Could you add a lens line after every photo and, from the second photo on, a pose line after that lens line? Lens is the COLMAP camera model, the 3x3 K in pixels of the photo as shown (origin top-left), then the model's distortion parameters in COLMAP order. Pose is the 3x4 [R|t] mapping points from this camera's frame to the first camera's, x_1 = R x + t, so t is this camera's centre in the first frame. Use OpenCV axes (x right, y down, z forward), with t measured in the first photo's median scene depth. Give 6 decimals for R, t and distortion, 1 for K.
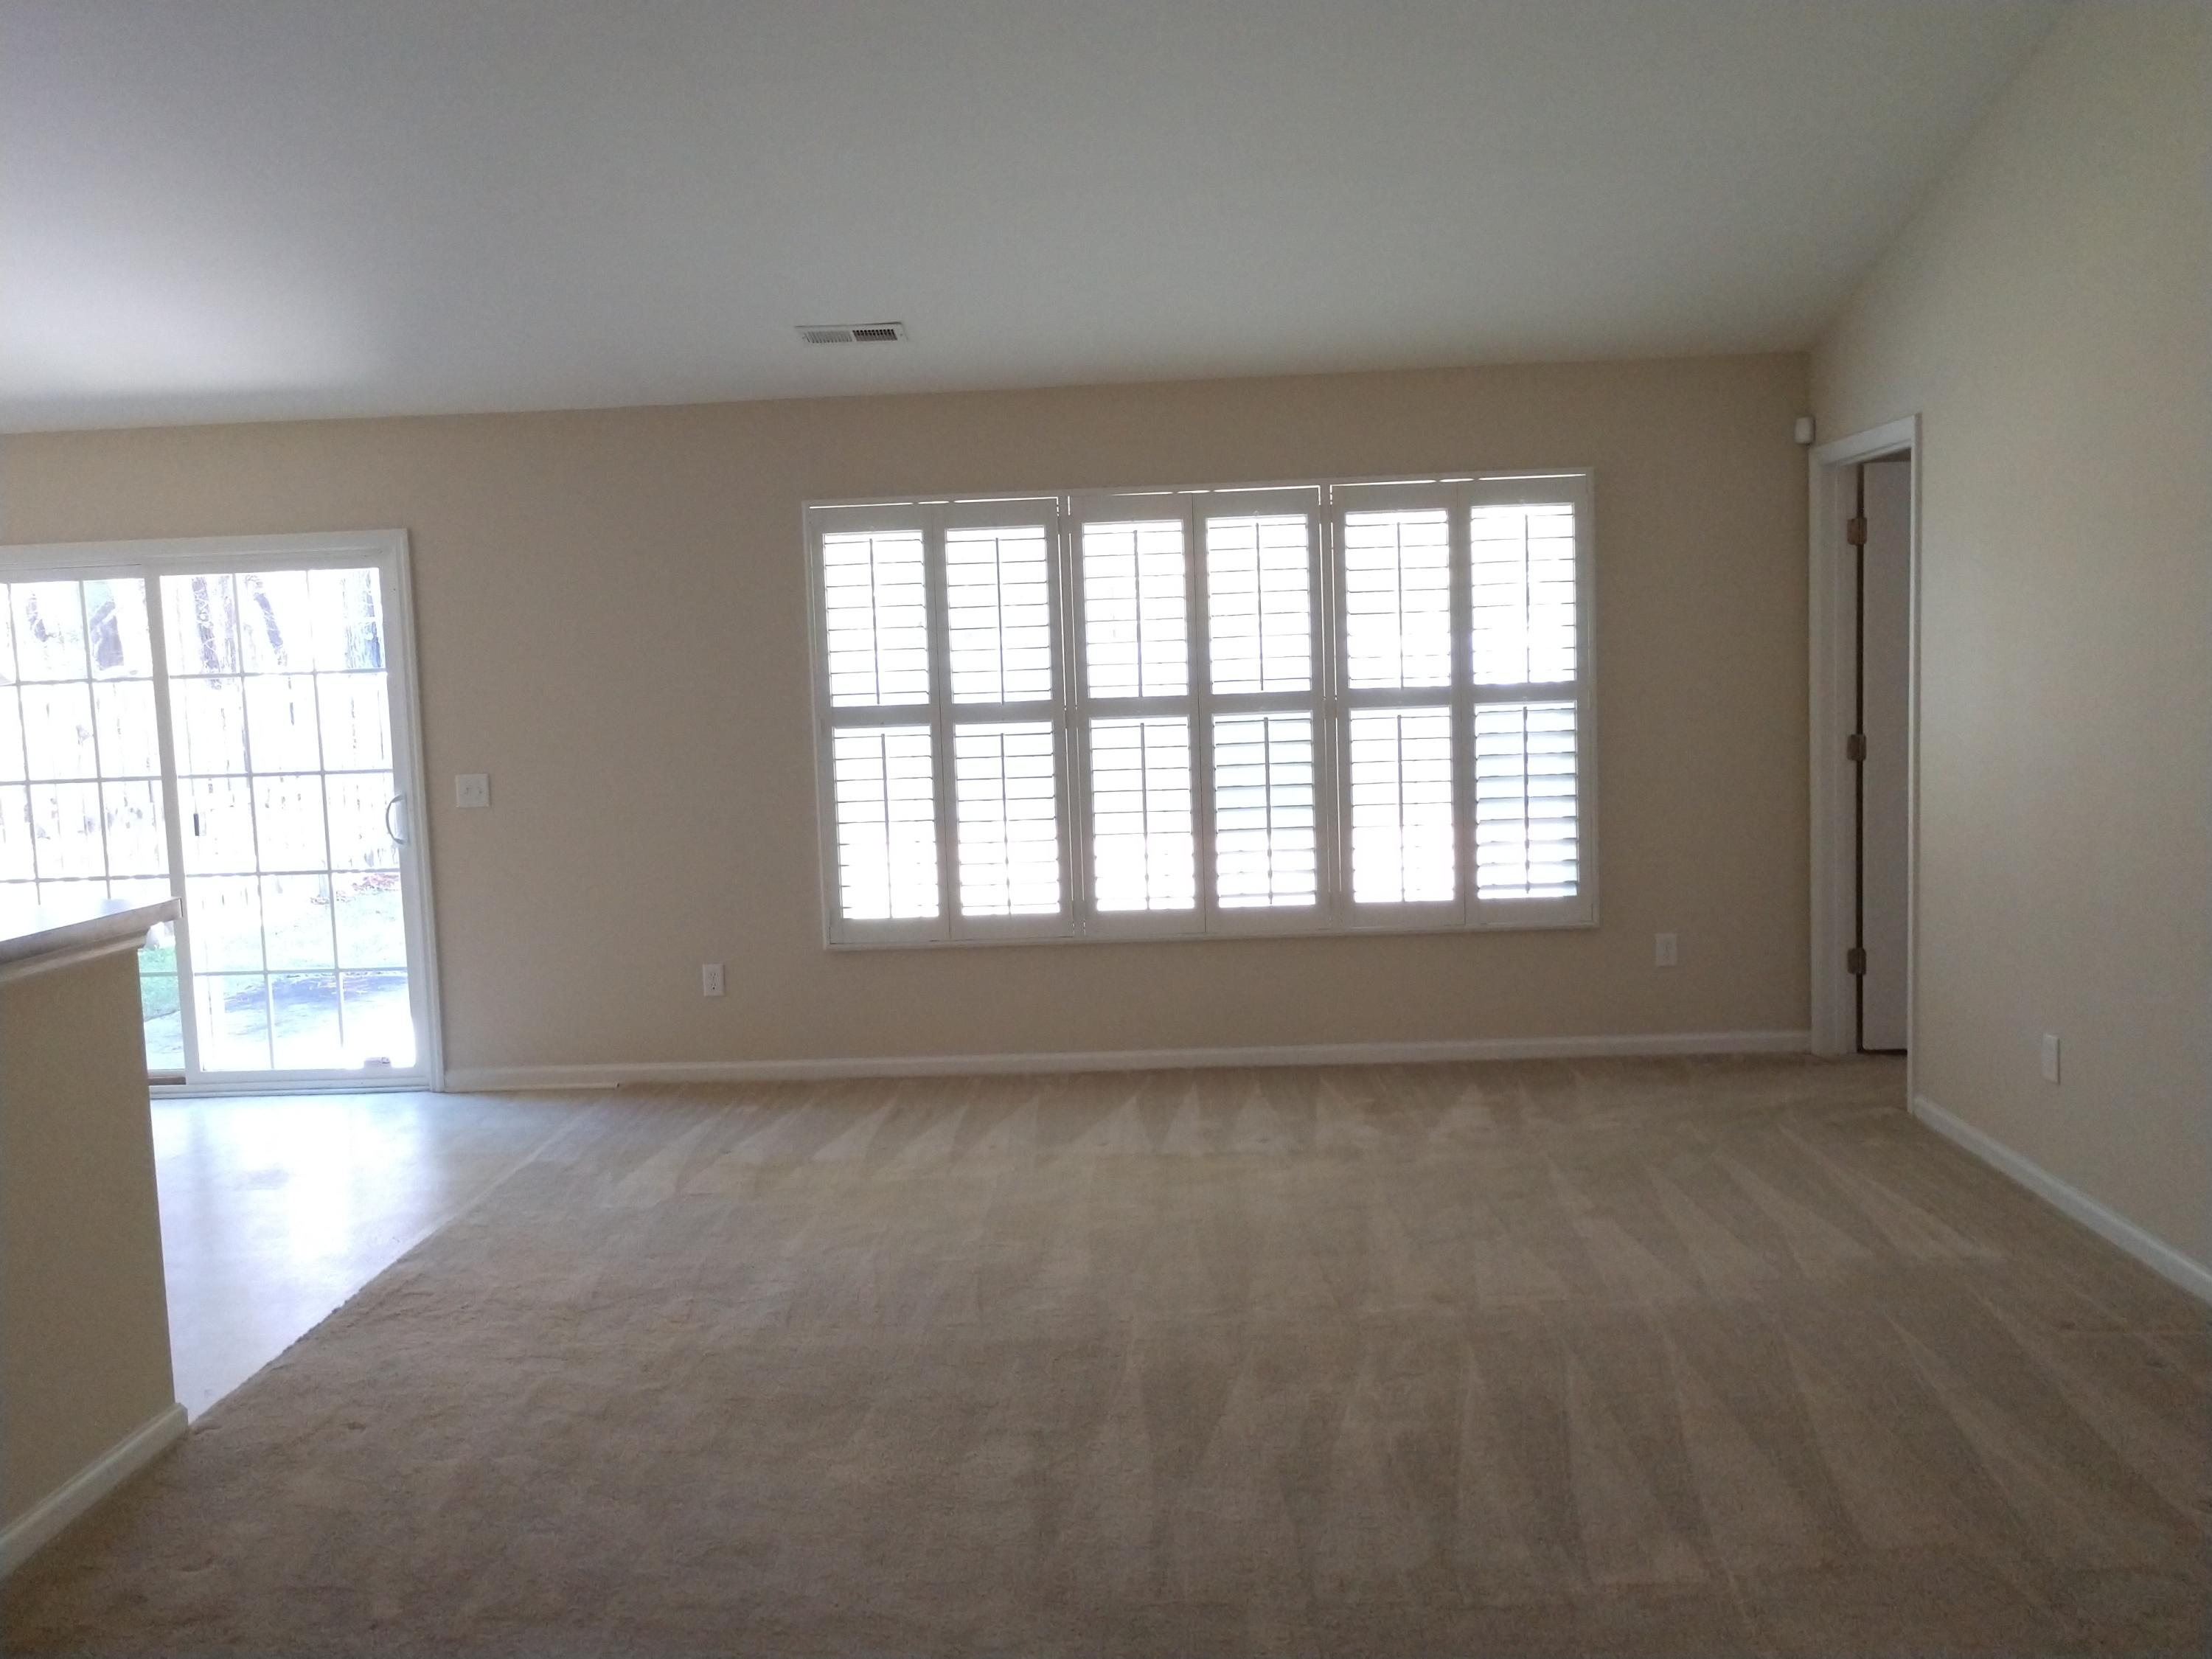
lens RADIAL K [[1777.9, 0, 1101.0], [0, 1777.9, 832.4], [0, 0, 1]] dist [0.016884, 0.003798]
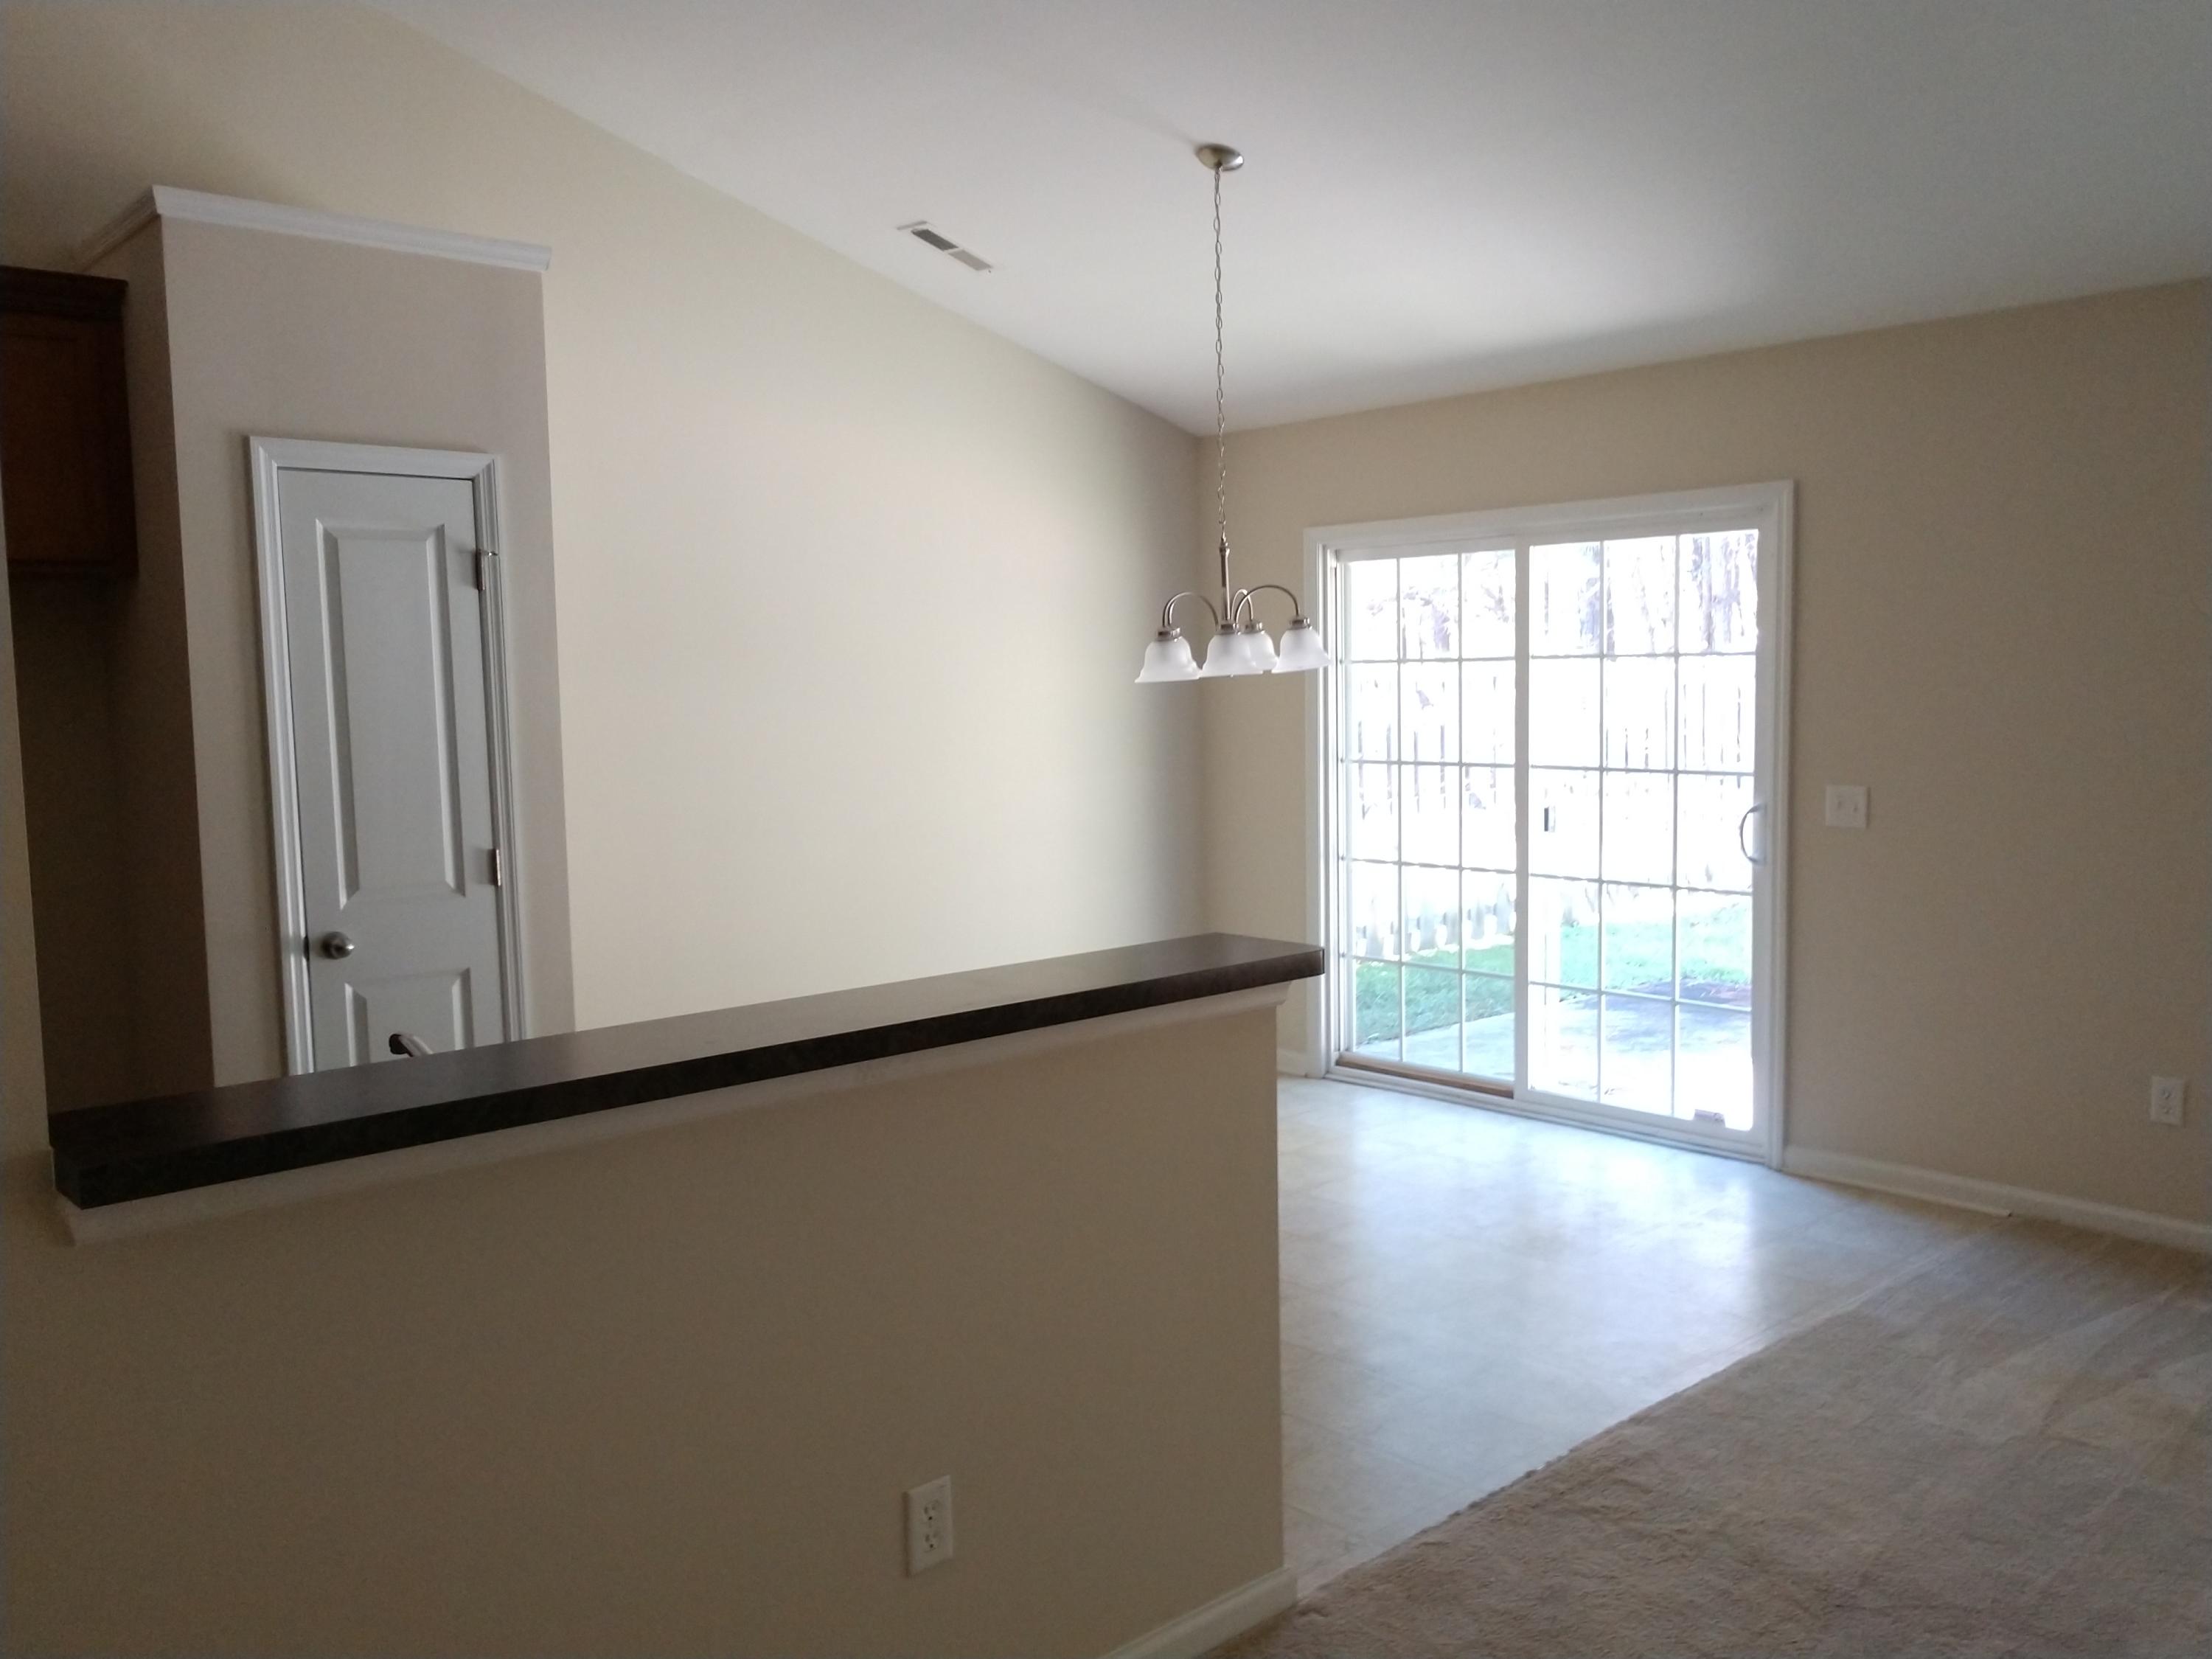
lens RADIAL K [[1777.9, 0, 1104.2], [0, 1777.9, 812.6], [0, 0, 1]] dist [0.016884, 0.003798]
pose [[0.692045, 0.081441, -0.717245, -0.011777], [-0.074182, 0.996378, 0.041560, -0.031543], [0.718032, 0.024445, 0.695581, 0.225223]]
